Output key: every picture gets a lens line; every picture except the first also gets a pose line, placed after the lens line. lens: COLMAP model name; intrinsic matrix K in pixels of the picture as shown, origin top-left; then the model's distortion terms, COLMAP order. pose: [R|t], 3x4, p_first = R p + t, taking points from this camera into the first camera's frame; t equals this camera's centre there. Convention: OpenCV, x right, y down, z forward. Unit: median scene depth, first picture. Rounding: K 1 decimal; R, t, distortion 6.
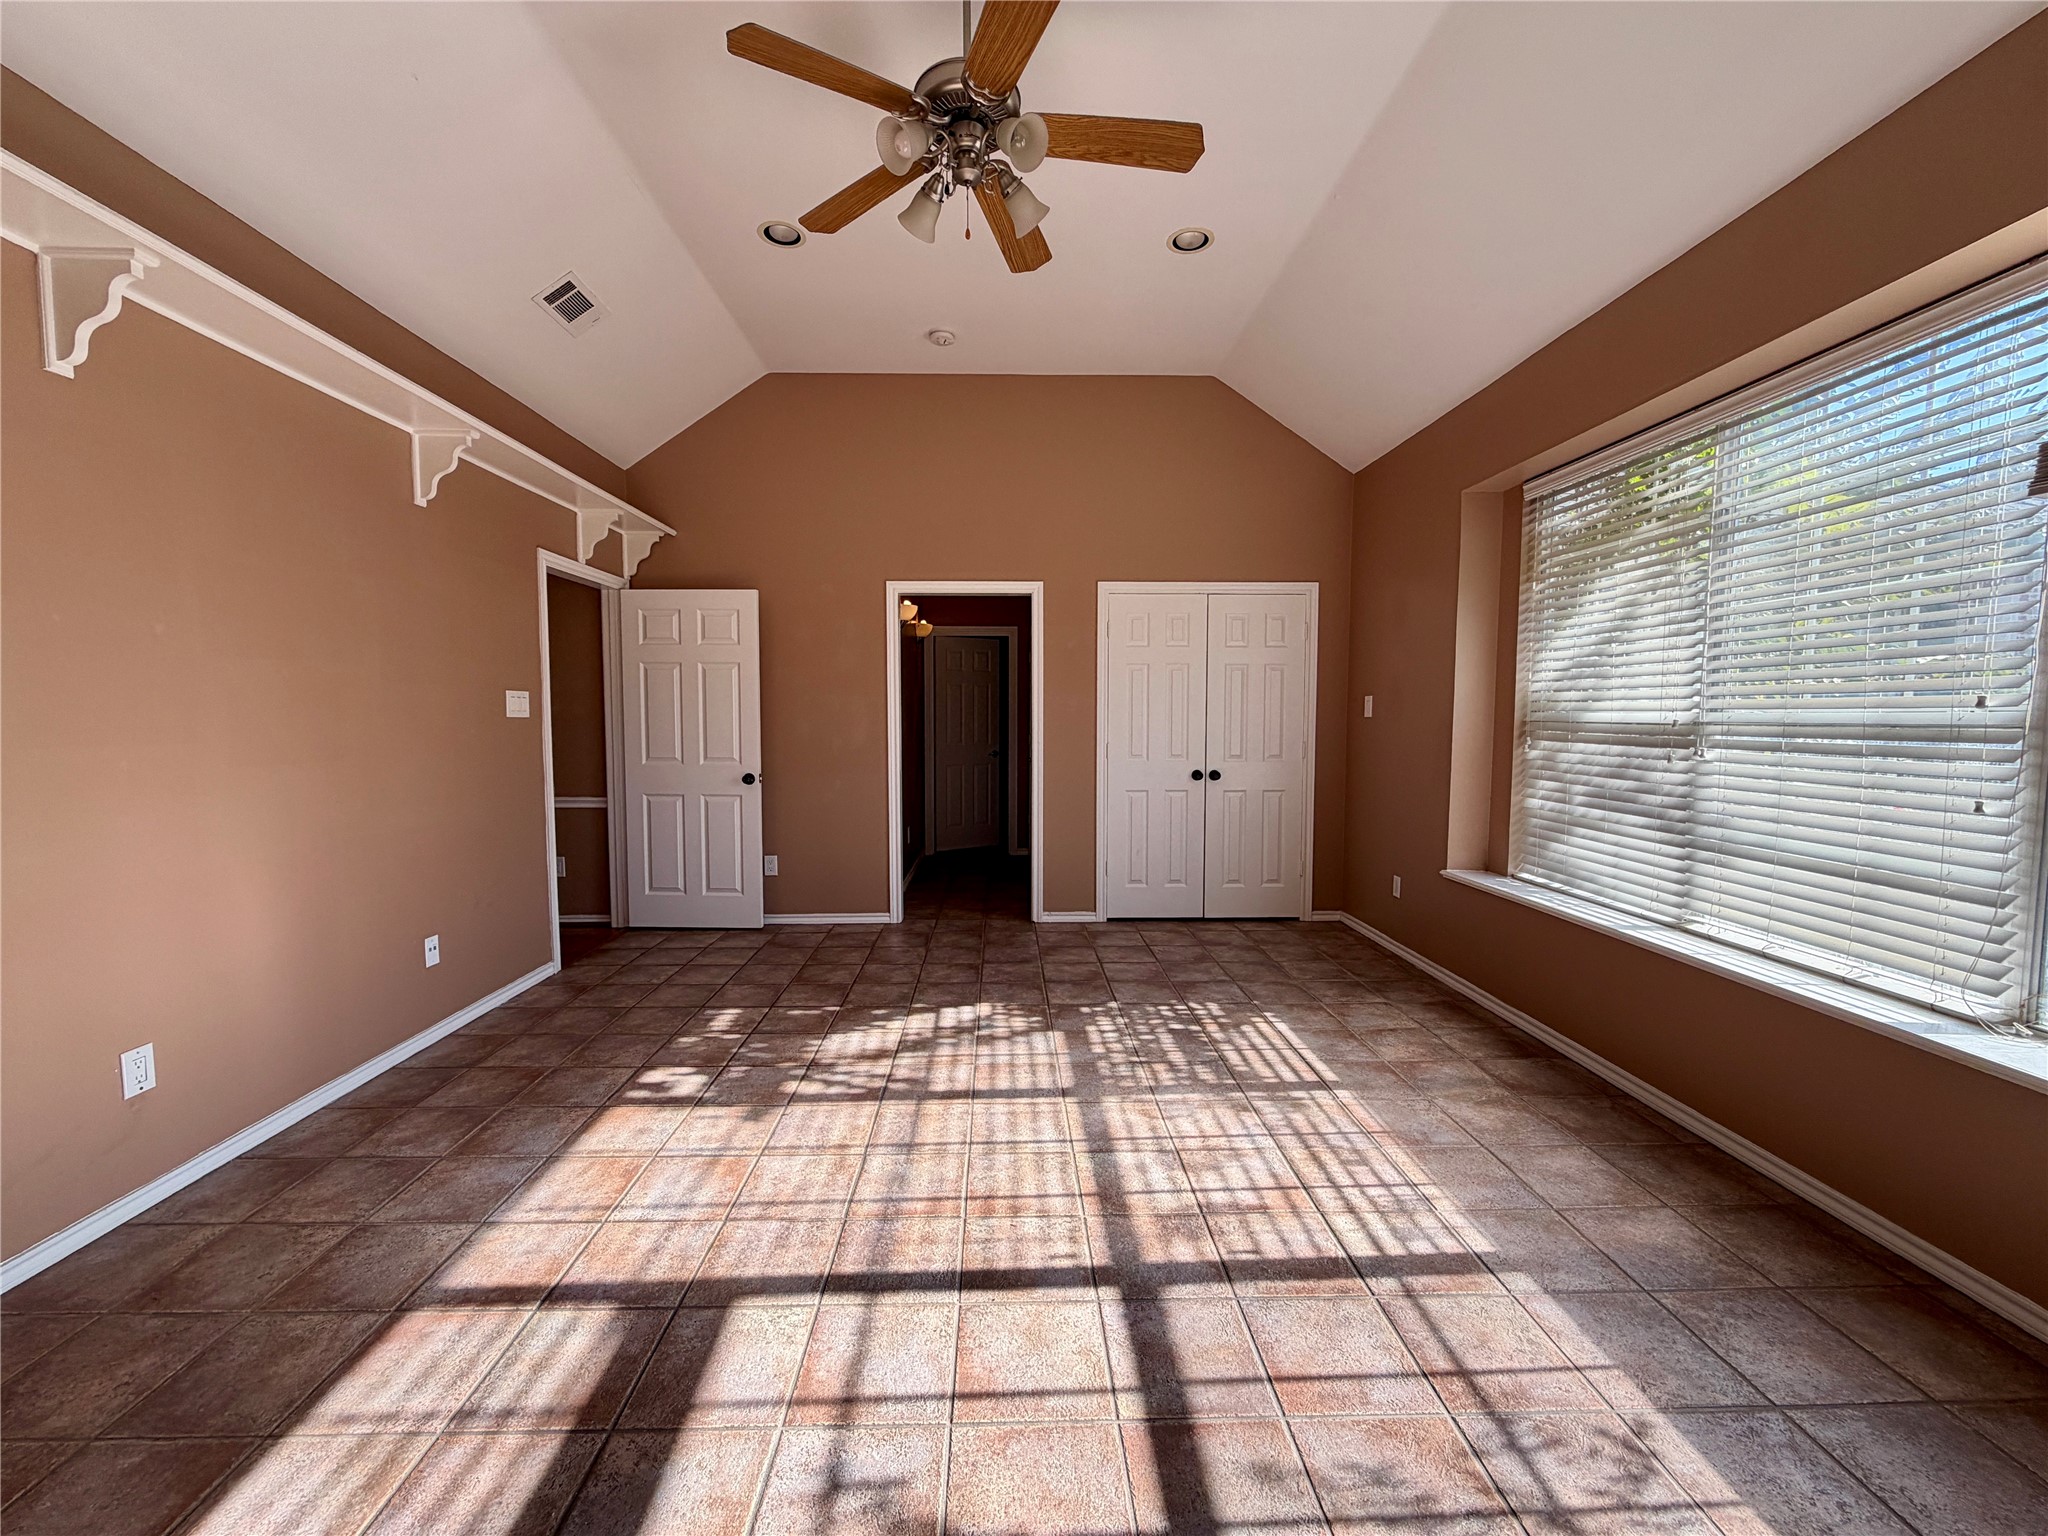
lens RADIAL K [[811.3, 0, 1024.4], [0, 811.3, 768.6], [0, 0, 1]] dist [-0.001885, 0.000553]
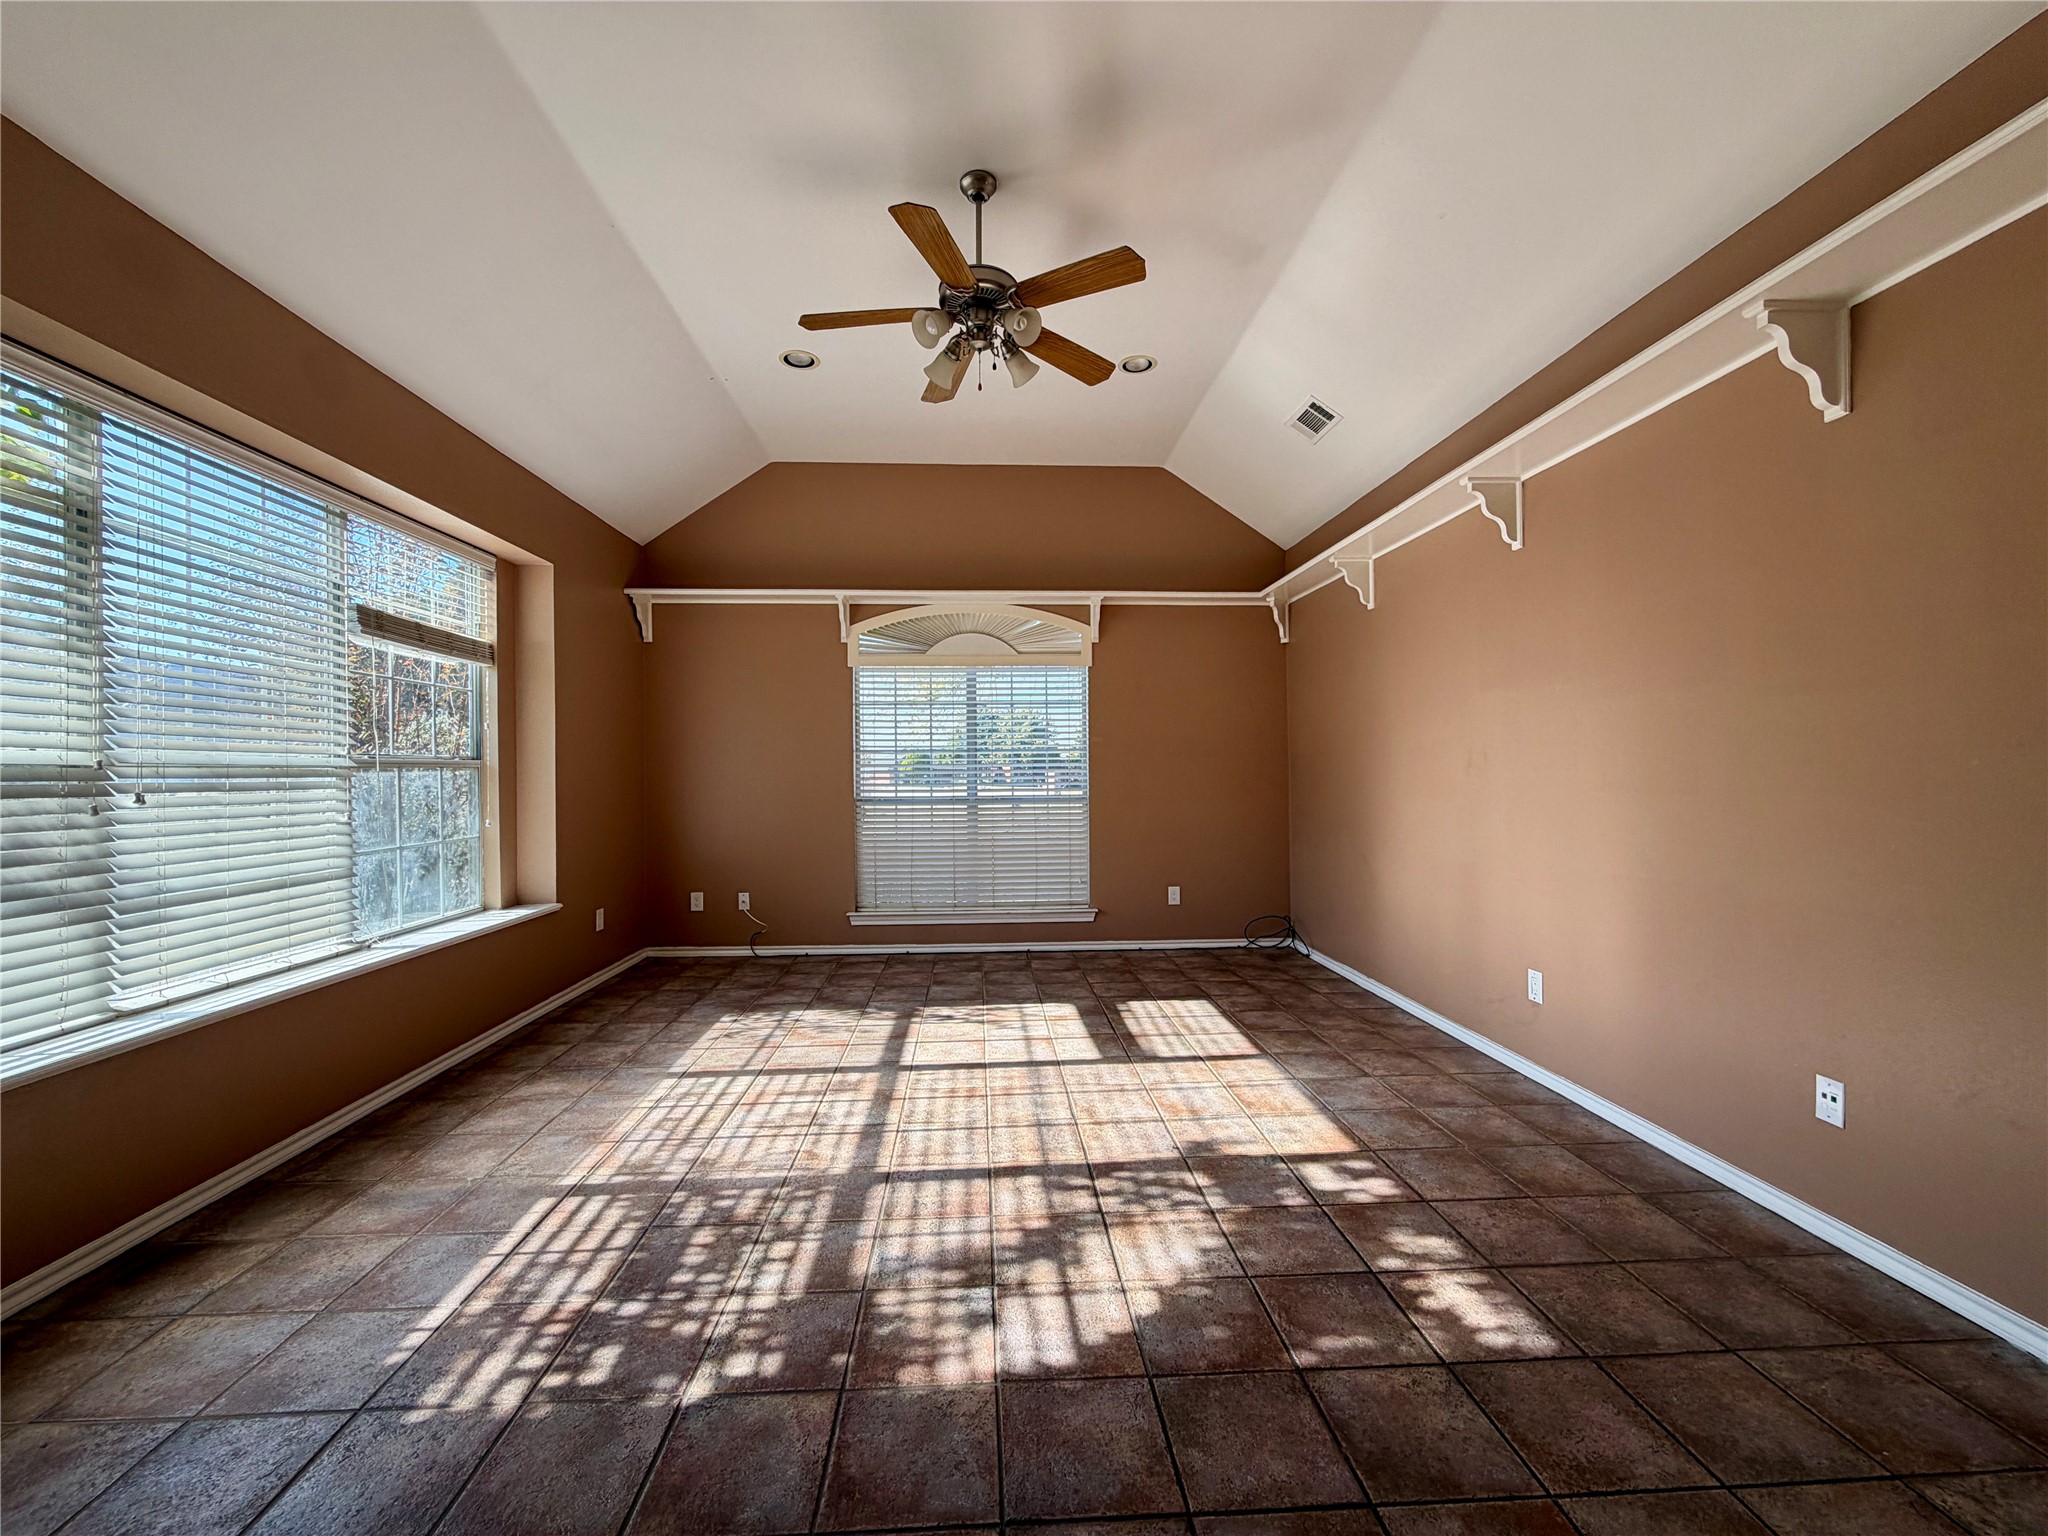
lens RADIAL K [[811.3, 0, 1023.1], [0, 811.3, 770.6], [0, 0, 1]] dist [-0.001885, 0.000553]
pose [[-0.999573, 0.007950, -0.028104, -0.080784], [0.006143, 0.997943, 0.063820, -0.101178], [0.028553, 0.063620, -0.997566, 1.915204]]
